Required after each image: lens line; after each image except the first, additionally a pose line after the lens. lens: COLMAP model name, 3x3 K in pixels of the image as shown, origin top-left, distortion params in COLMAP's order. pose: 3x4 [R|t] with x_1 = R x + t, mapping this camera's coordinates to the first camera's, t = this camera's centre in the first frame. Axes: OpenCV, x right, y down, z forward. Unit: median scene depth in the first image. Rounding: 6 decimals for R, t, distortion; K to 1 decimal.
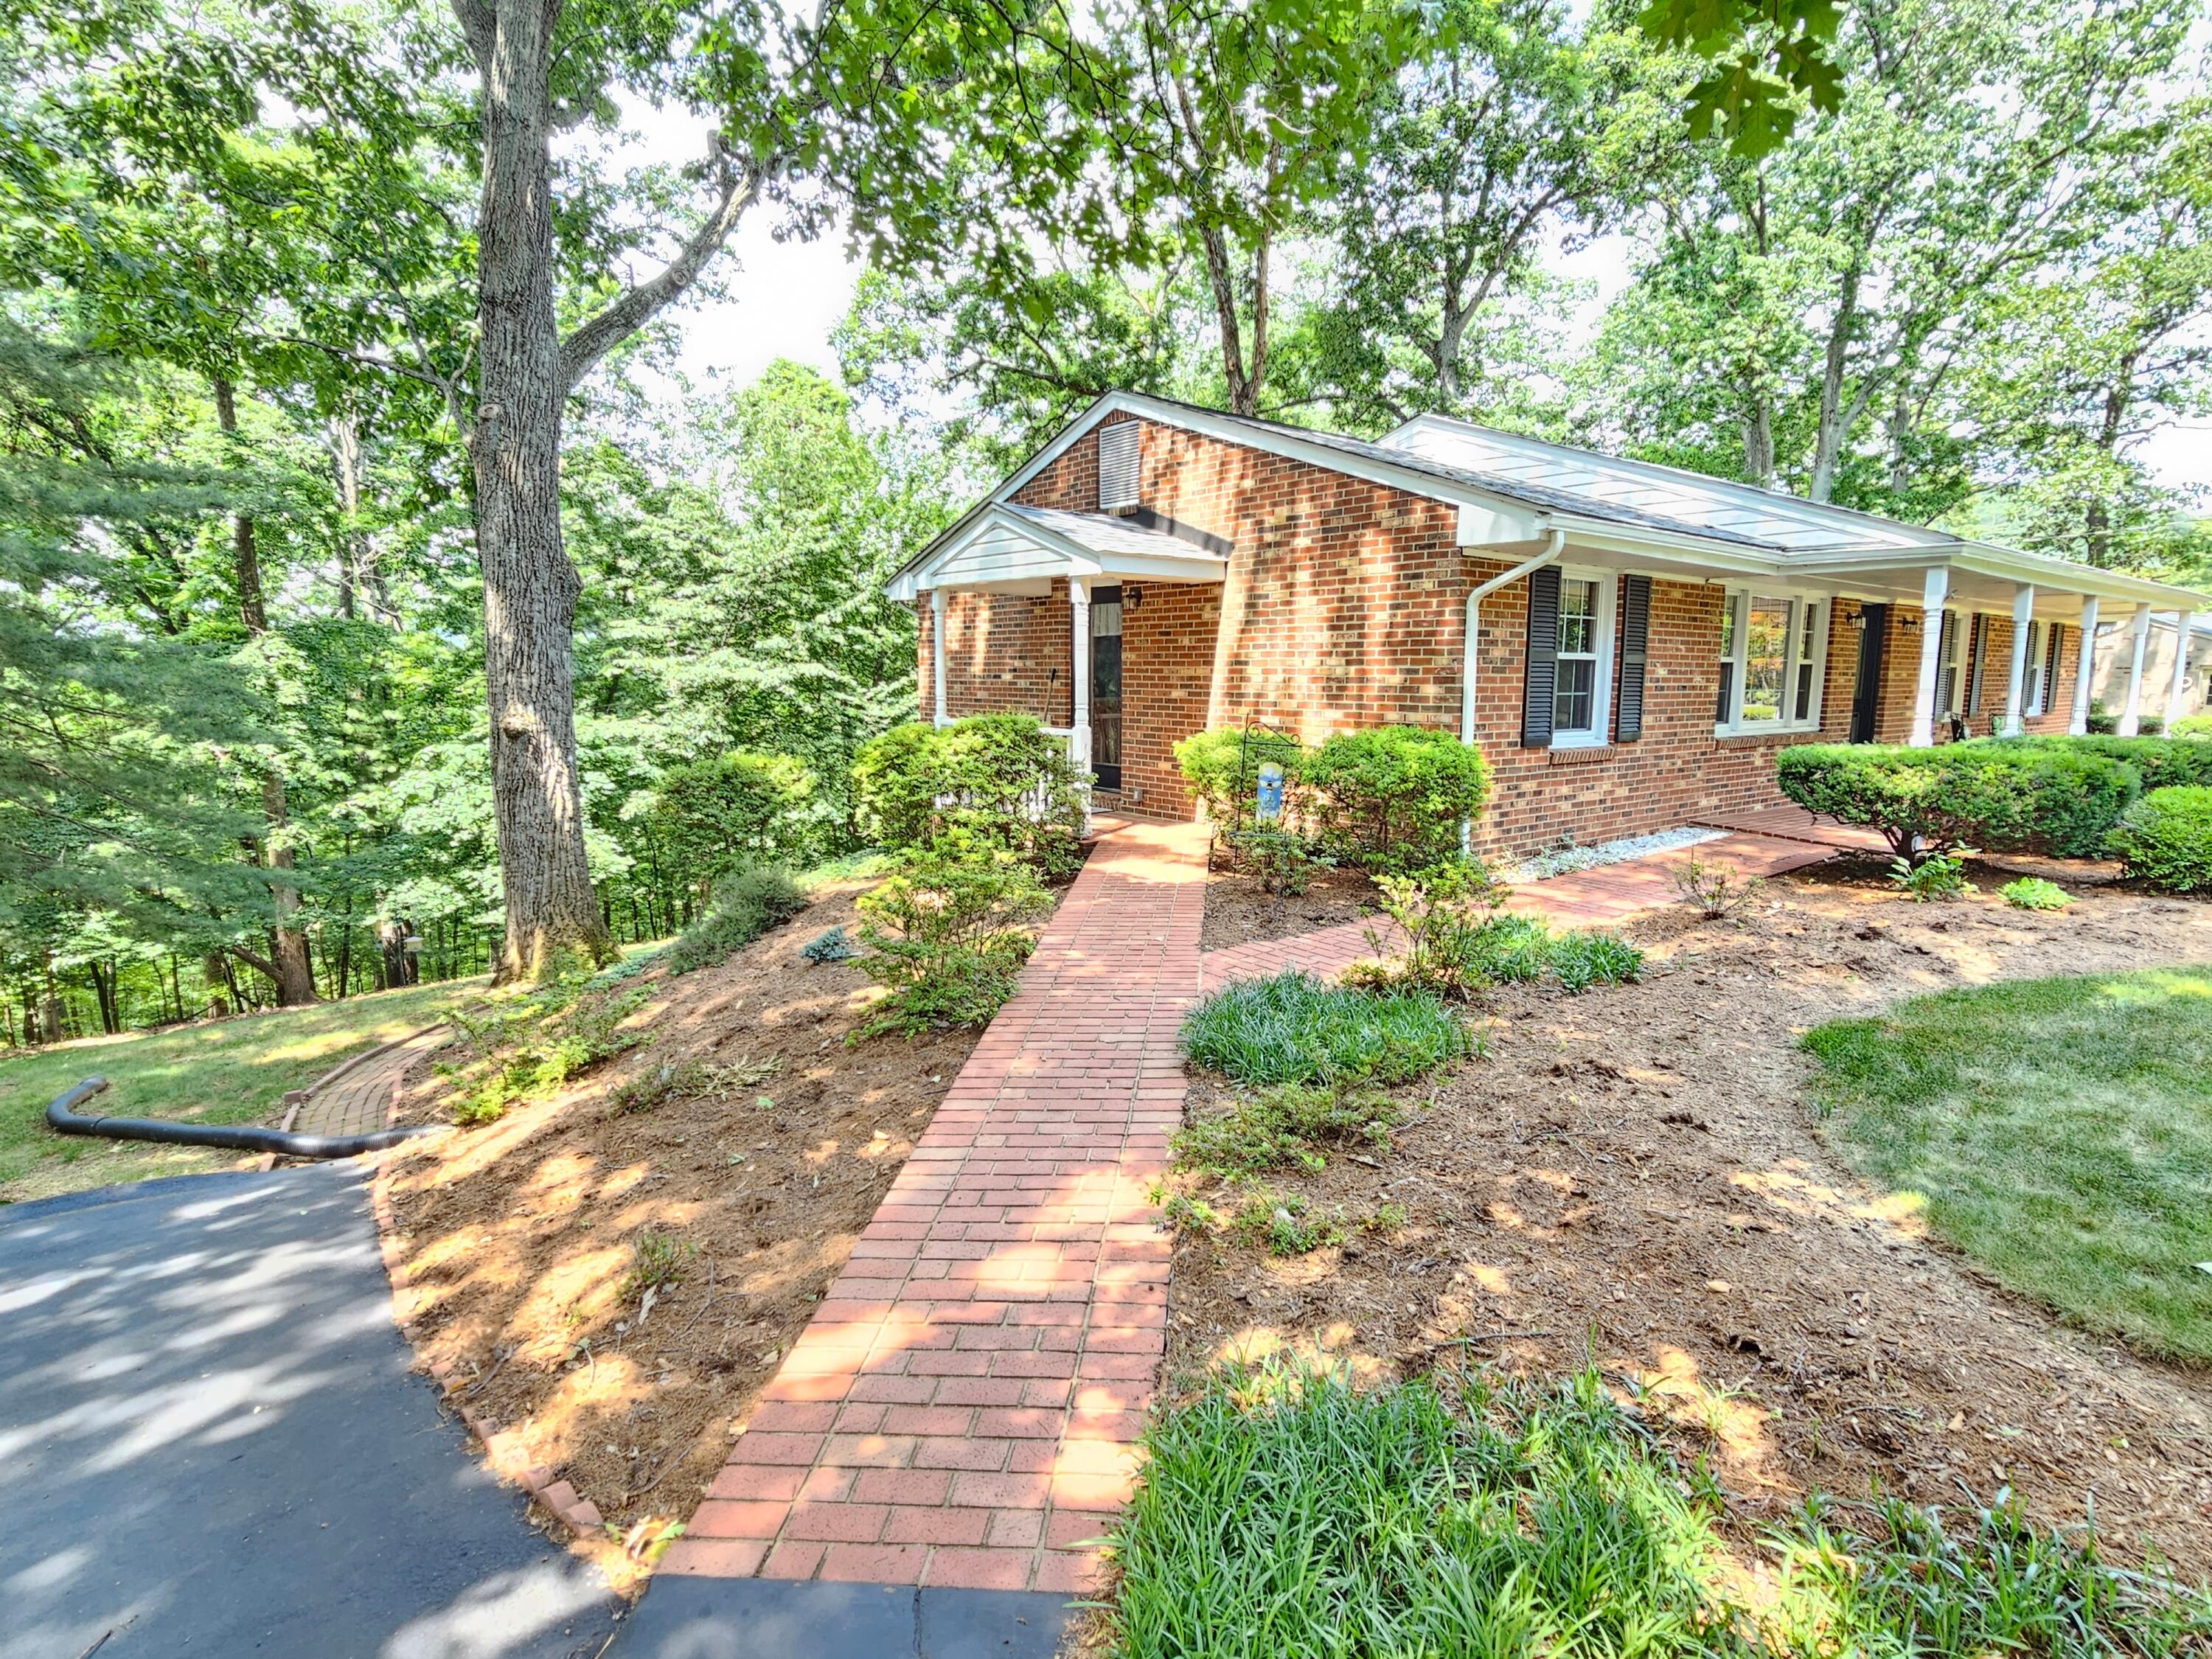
lens RADIAL K [[895.3, 0, 1102.7], [0, 895.3, 835.5], [0, 0, 1]] dist [-0.002109, -0.000431]
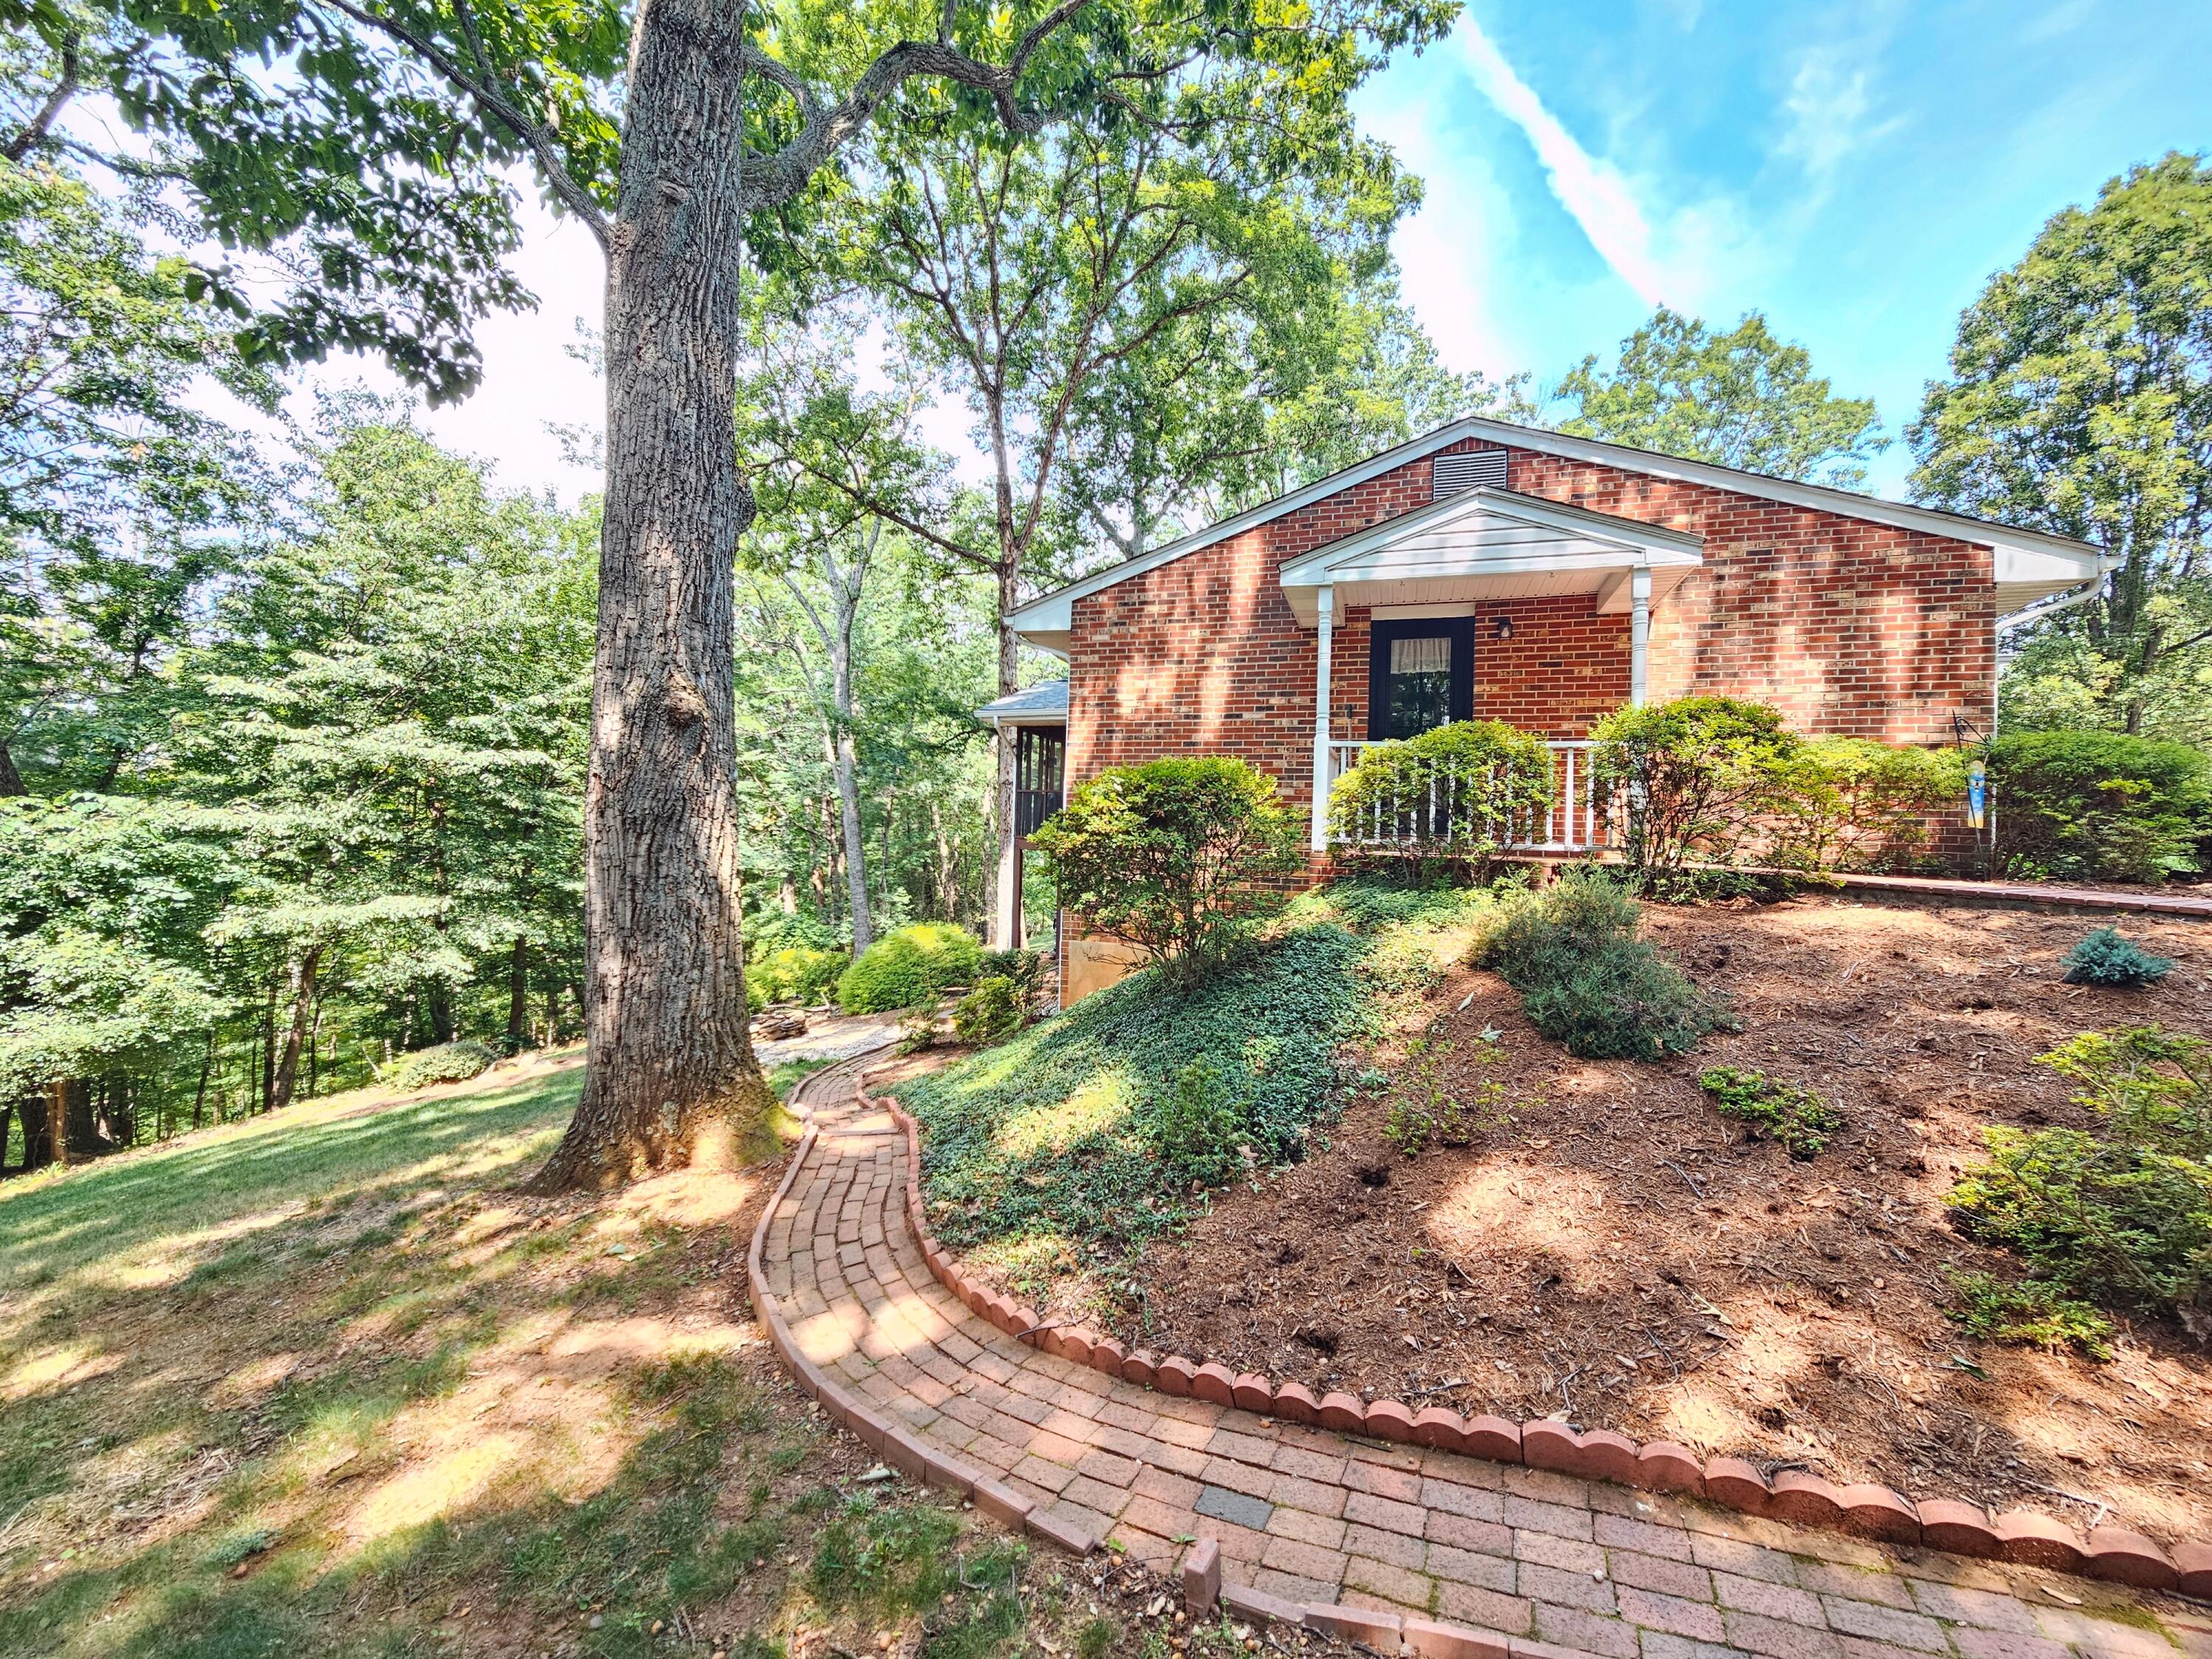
lens RADIAL K [[895.3, 0, 1102.7], [0, 895.3, 835.5], [0, 0, 1]] dist [-0.002109, -0.000431]
pose [[0.925819, 0.029343, 0.376826, -0.145914], [0.026085, 0.989645, -0.141148, 0.015846], [-0.377066, 0.140507, 0.915467, 0.064912]]
